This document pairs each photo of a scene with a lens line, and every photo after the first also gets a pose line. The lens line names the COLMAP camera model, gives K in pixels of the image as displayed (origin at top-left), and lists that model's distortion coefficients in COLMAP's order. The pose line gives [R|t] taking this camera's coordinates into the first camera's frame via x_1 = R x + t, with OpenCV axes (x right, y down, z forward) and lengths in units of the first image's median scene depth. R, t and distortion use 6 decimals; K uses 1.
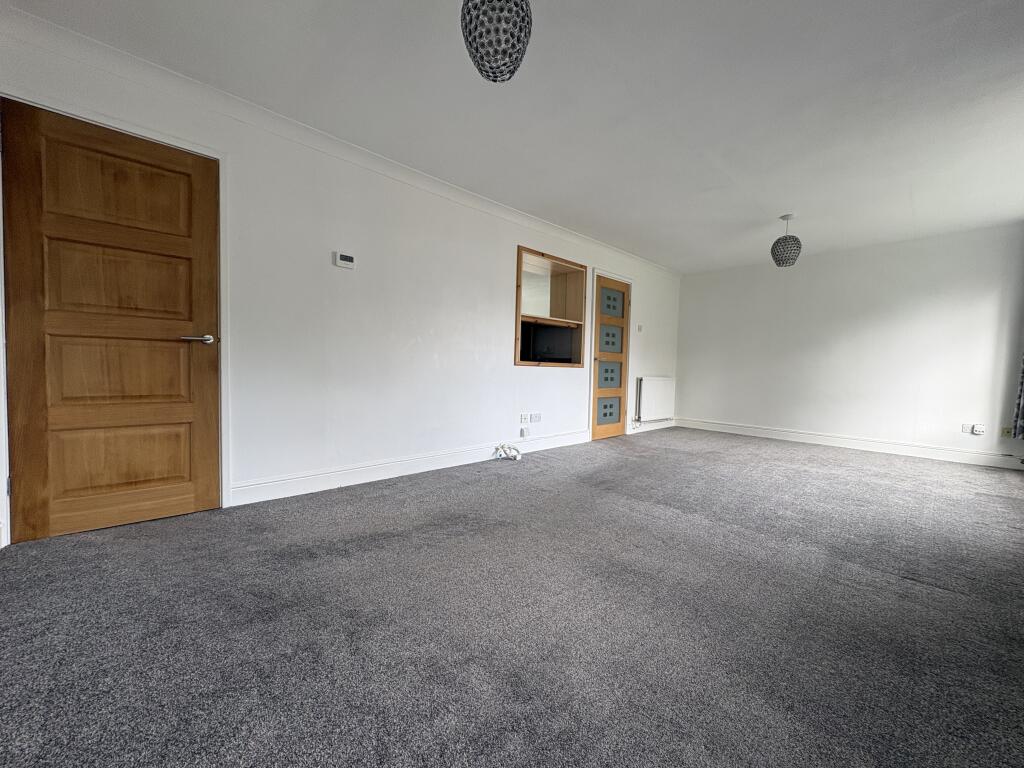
lens RADIAL K [[407.7, 0, 512.0], [0, 407.7, 384.0], [0, 0, 1]] dist [0.000205, 0.000089]
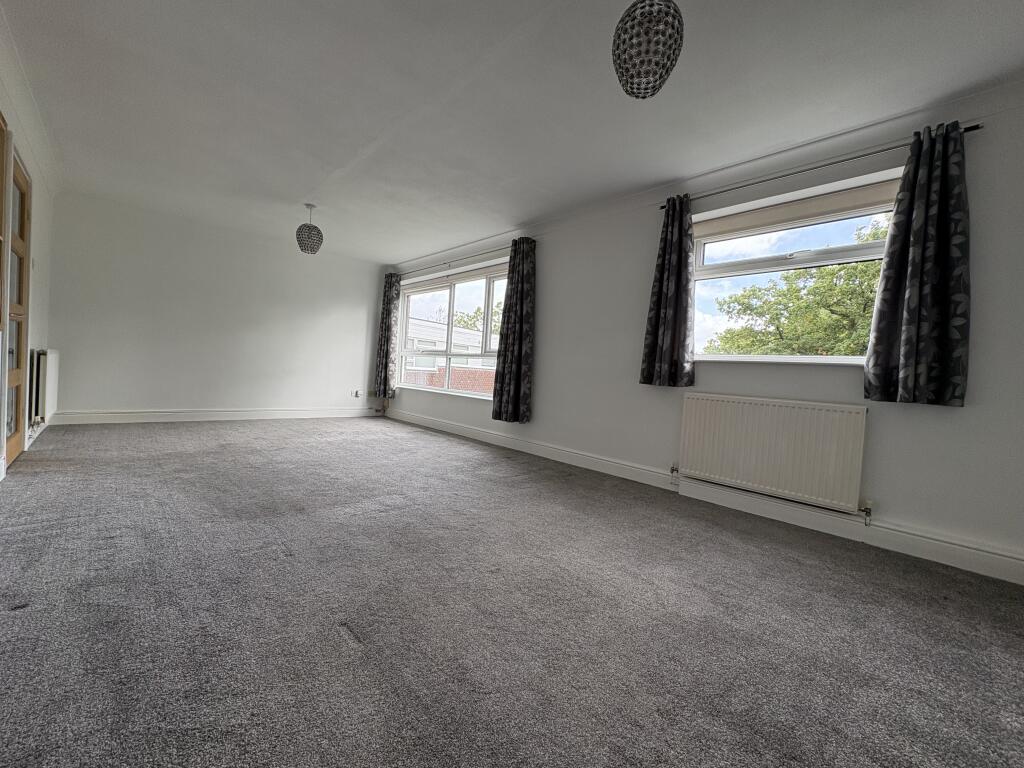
lens RADIAL K [[407.7, 0, 512.0], [0, 407.7, 384.0], [0, 0, 1]] dist [0.000205, 0.000089]
pose [[-0.015574, -0.056263, 0.998295, -0.455037], [-0.024149, 0.998146, 0.055877, -0.026307], [-0.999587, -0.023238, -0.016903, 0.542923]]
